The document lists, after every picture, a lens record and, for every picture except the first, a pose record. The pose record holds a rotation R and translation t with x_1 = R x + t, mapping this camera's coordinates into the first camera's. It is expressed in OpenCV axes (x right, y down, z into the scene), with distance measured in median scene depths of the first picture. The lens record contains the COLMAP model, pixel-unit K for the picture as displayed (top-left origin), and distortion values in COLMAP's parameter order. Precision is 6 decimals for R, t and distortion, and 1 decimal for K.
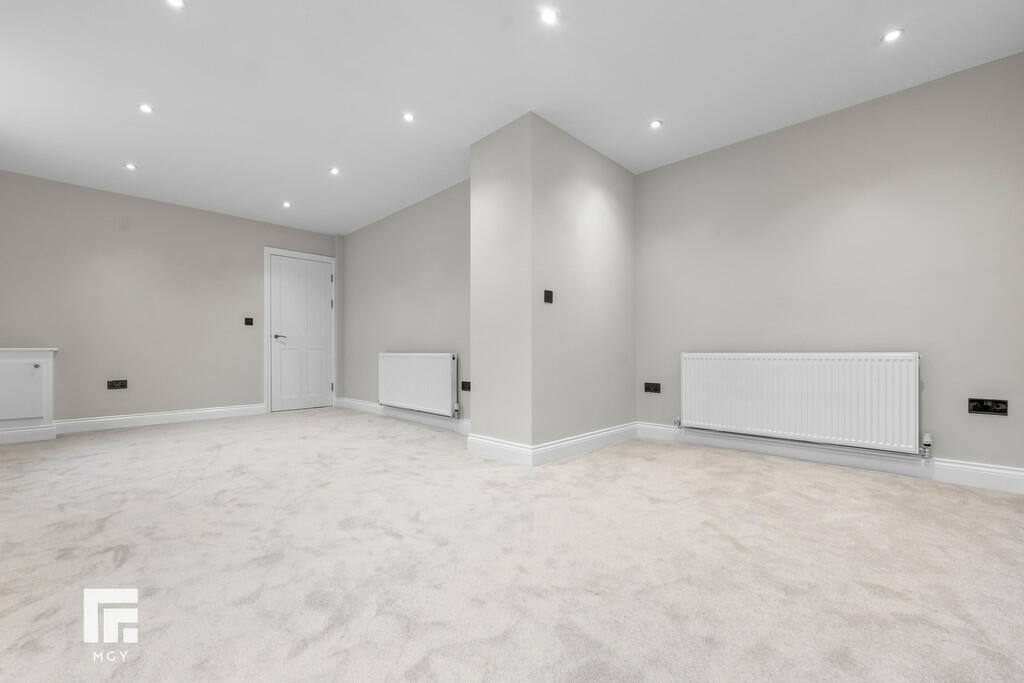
lens RADIAL K [[416.0, 0, 506.2], [0, 416.0, 348.8], [0, 0, 1]] dist [0.000439, -0.000261]
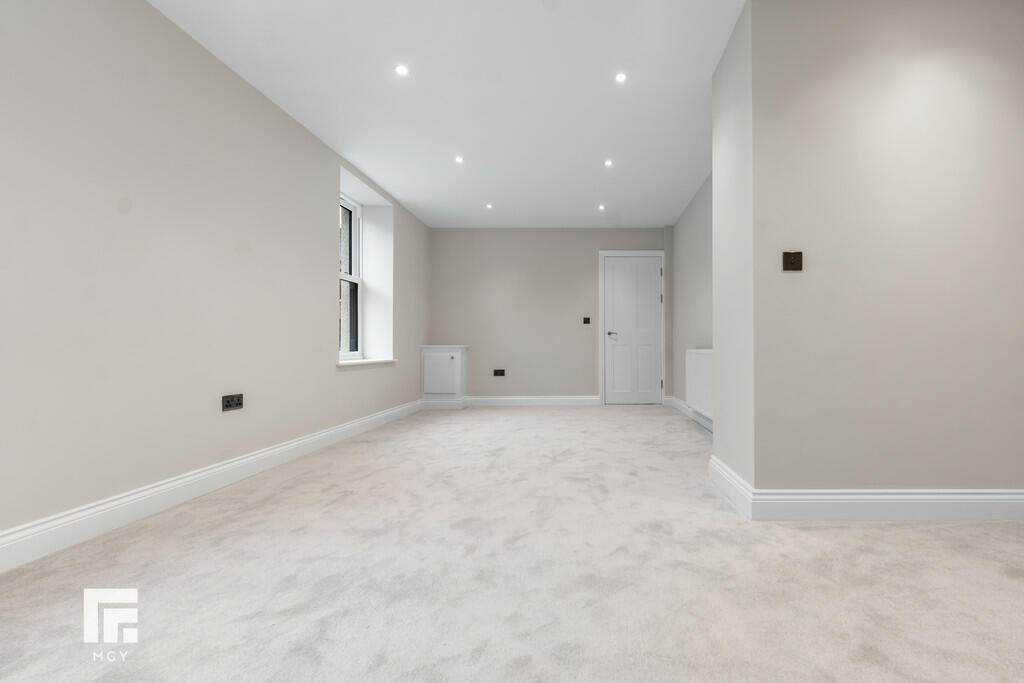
lens RADIAL K [[433.7, 0, 512.0], [0, 433.7, 341.5], [0, 0, 1]] dist [0.001899, -0.000257]
pose [[0.708176, -0.011210, -0.705947, 0.253938], [0.006051, 0.999934, -0.009808, 0.001969], [0.706010, 0.002675, 0.708197, 0.211608]]
